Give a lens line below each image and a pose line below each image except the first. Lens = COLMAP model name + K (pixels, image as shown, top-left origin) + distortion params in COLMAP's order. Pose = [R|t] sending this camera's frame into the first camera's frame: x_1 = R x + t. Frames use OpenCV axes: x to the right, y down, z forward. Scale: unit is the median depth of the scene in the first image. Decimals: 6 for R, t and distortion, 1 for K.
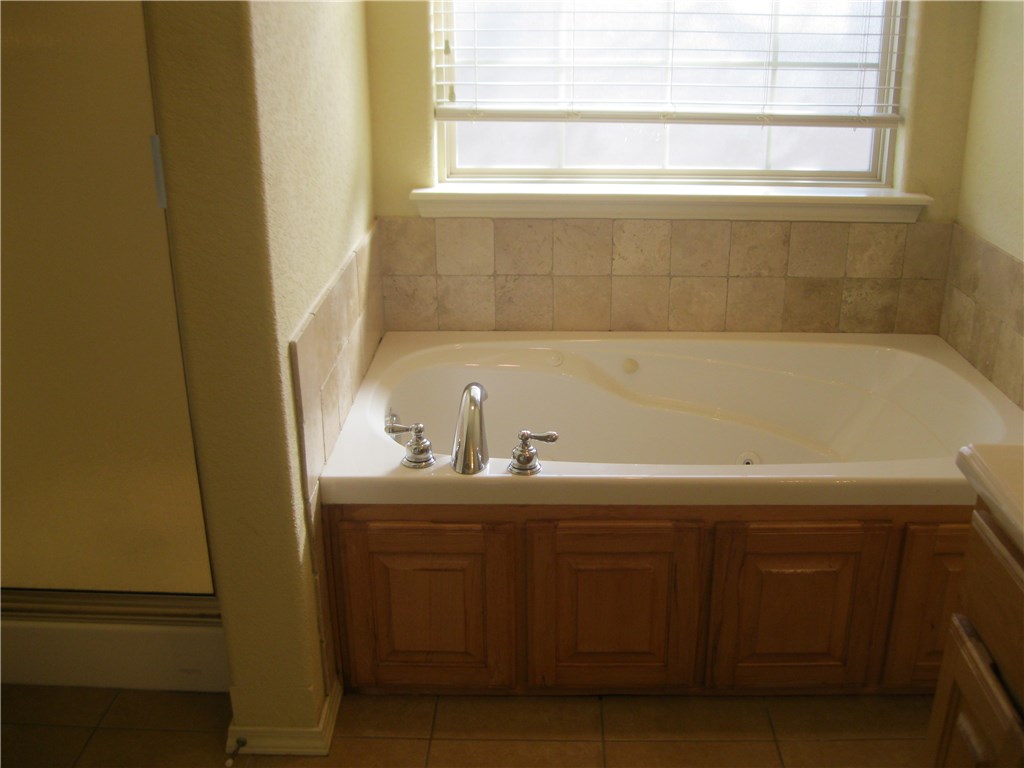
lens RADIAL K [[1031.5, 0, 514.3], [0, 1031.5, 391.9], [0, 0, 1]] dist [-0.101502, 0.000000]
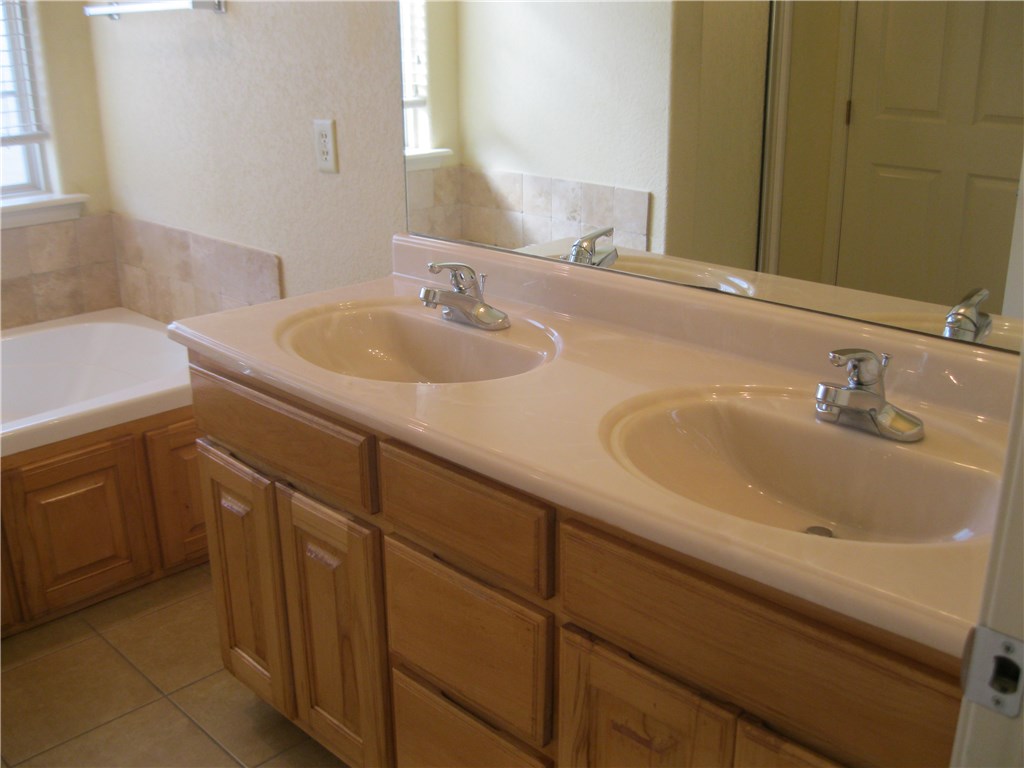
lens RADIAL K [[1031.5, 0, 518.6], [0, 1031.5, 381.7], [0, 0, 1]] dist [-0.101502, 0.000000]
pose [[0.685601, -0.235570, 0.688809, -0.146660], [0.266147, 0.961804, 0.064026, 0.104506], [-0.677582, 0.139428, 0.722110, -0.237838]]
